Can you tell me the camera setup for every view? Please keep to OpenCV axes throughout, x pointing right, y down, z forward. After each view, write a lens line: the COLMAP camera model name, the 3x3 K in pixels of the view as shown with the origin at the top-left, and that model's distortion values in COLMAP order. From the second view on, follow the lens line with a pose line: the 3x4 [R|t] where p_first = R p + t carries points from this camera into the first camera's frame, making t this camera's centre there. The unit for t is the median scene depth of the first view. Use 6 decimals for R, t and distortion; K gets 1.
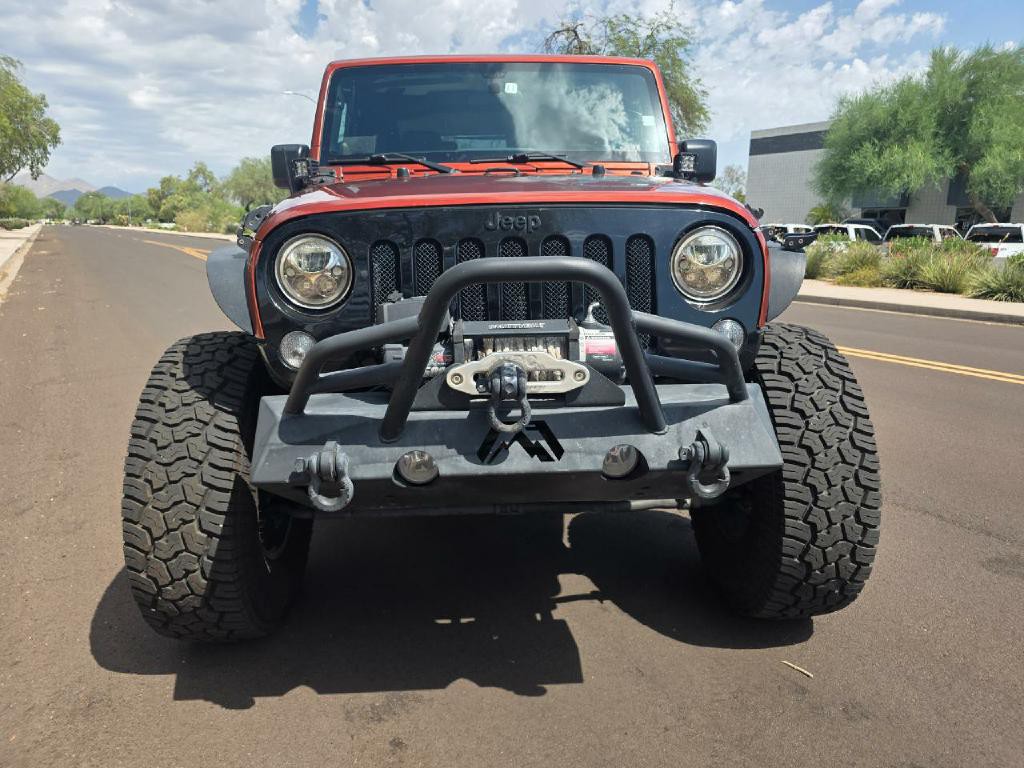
lens RADIAL K [[699.2, 0, 518.0], [0, 699.2, 392.0], [0, 0, 1]] dist [0.035364, -0.032651]
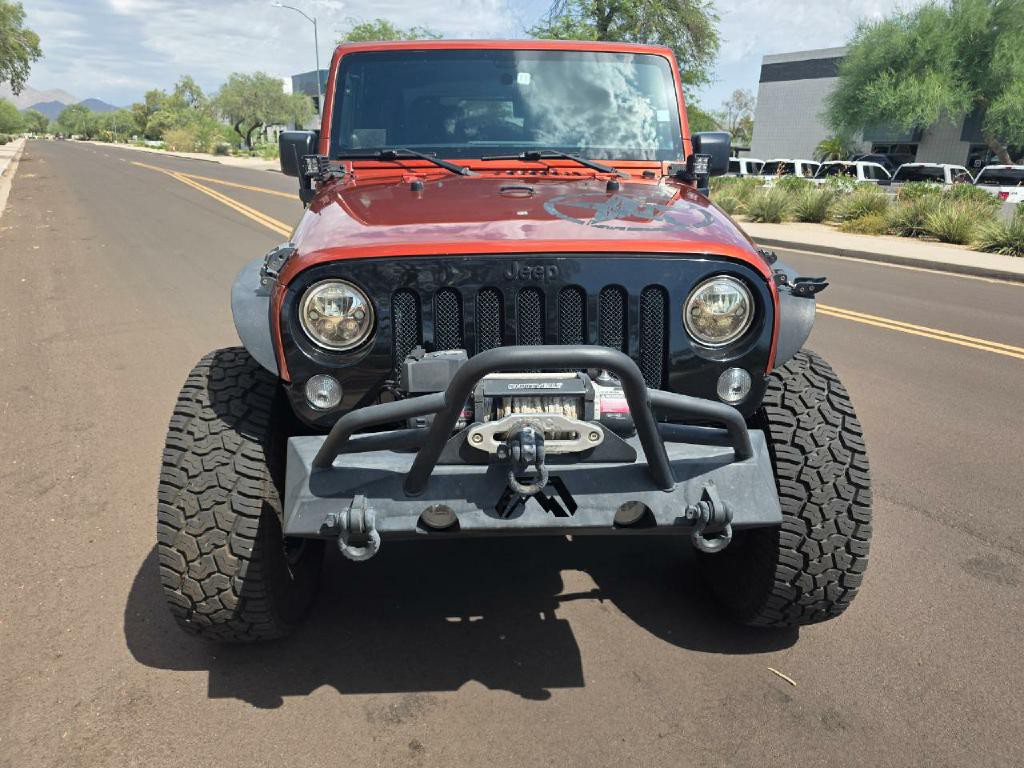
lens RADIAL K [[699.2, 0, 512.4], [0, 699.2, 397.9], [0, 0, 1]] dist [0.035364, -0.032651]
pose [[0.999826, 0.018603, 0.001235, -0.028213], [-0.018627, 0.993884, 0.108851, -0.146752], [0.000797, -0.108855, 0.994057, -0.030484]]
